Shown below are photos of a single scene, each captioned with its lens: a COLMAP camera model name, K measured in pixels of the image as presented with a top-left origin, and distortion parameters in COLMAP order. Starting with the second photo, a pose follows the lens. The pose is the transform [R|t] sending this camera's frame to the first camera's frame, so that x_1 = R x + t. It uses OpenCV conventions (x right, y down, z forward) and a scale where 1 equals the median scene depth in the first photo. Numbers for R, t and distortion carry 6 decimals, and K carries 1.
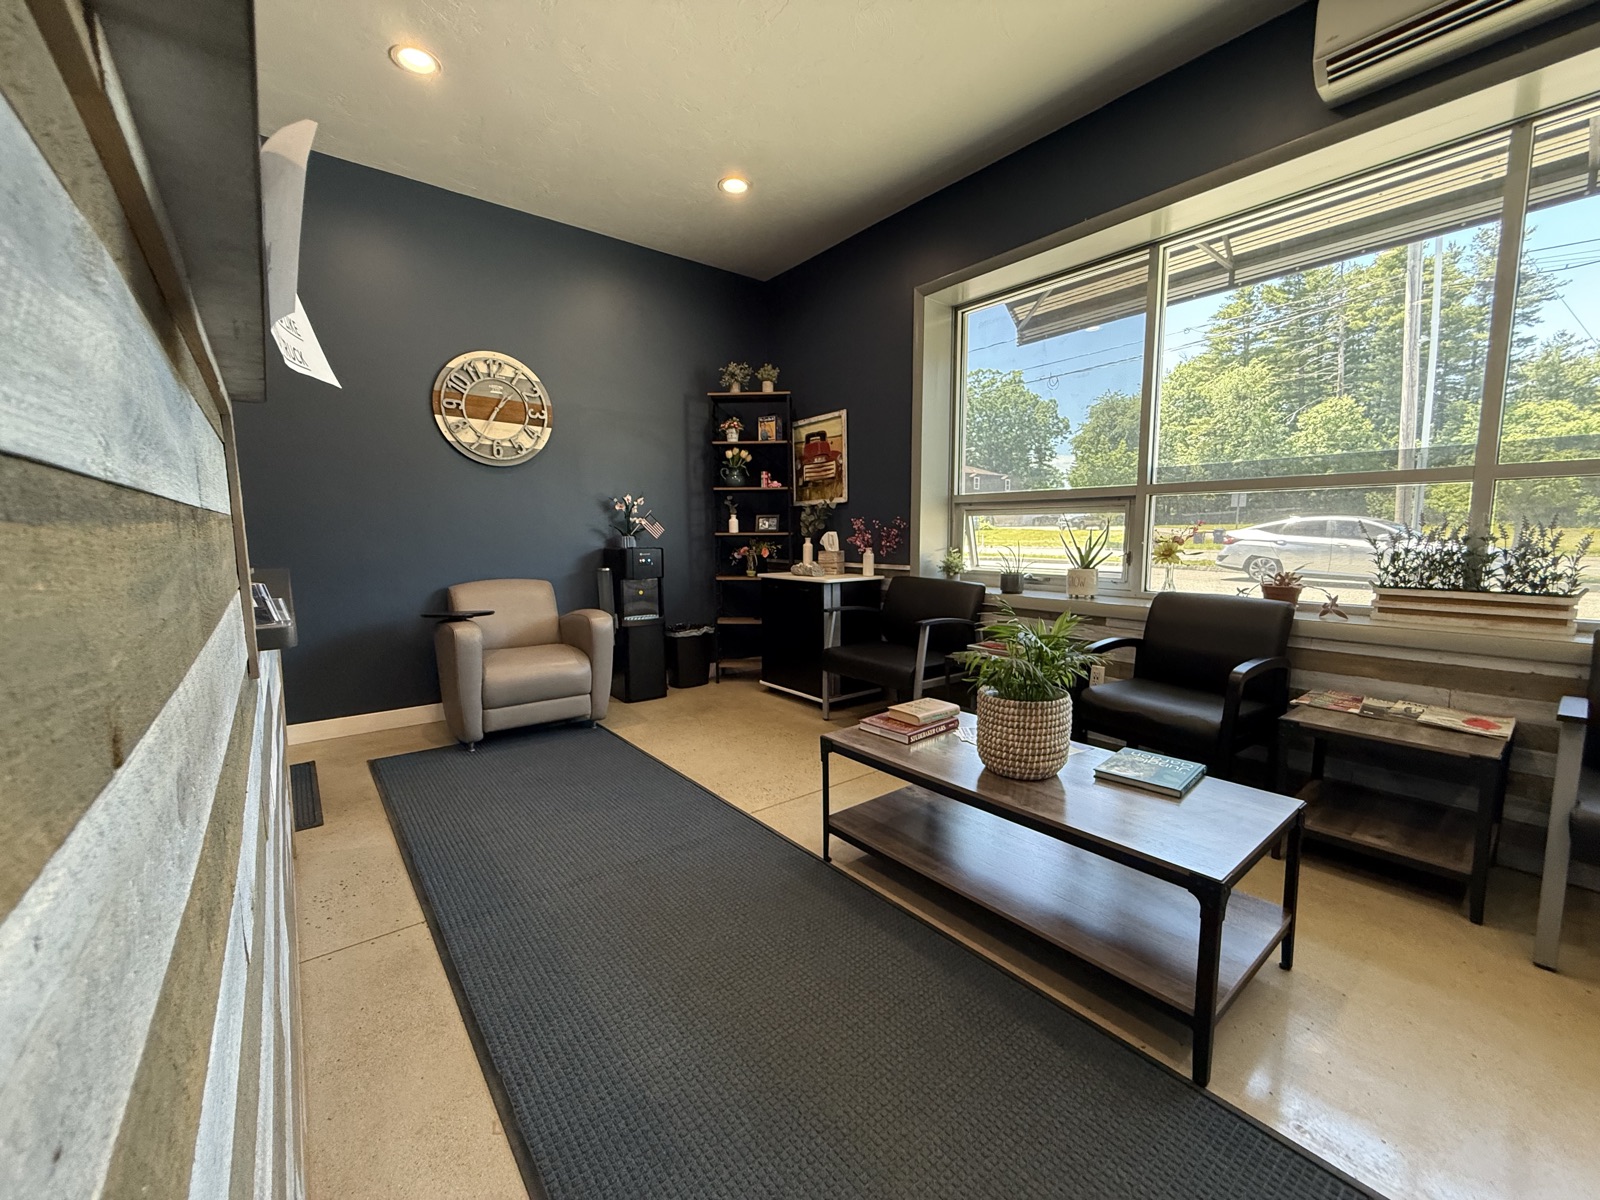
lens RADIAL K [[639.2, 0, 797.9], [0, 639.2, 603.6], [0, 0, 1]] dist [0.000116, 0.000355]
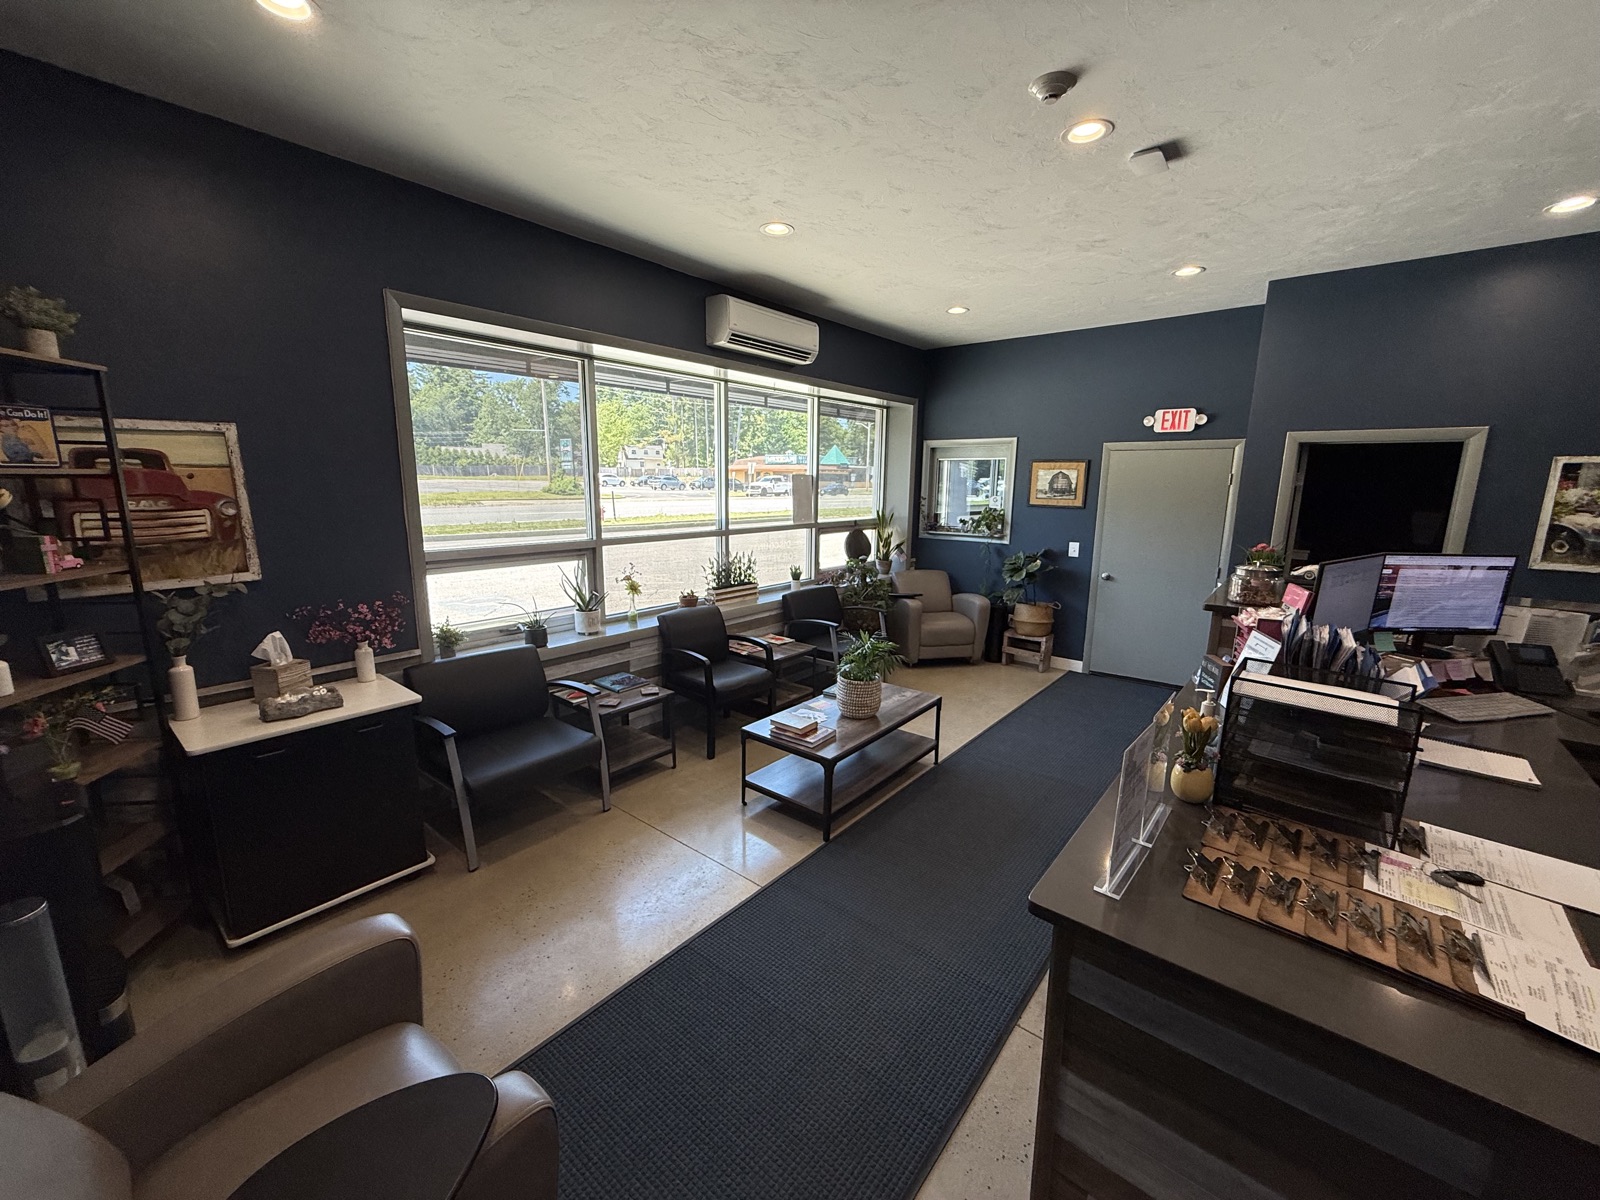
lens RADIAL K [[639.2, 0, 796.1], [0, 639.2, 599.7], [0, 0, 1]] dist [0.000116, 0.000355]
pose [[-0.203326, -0.184762, 0.961521, -0.607064], [0.093110, 0.973935, 0.206837, -0.217137], [-0.974674, 0.131583, -0.180823, 0.619245]]
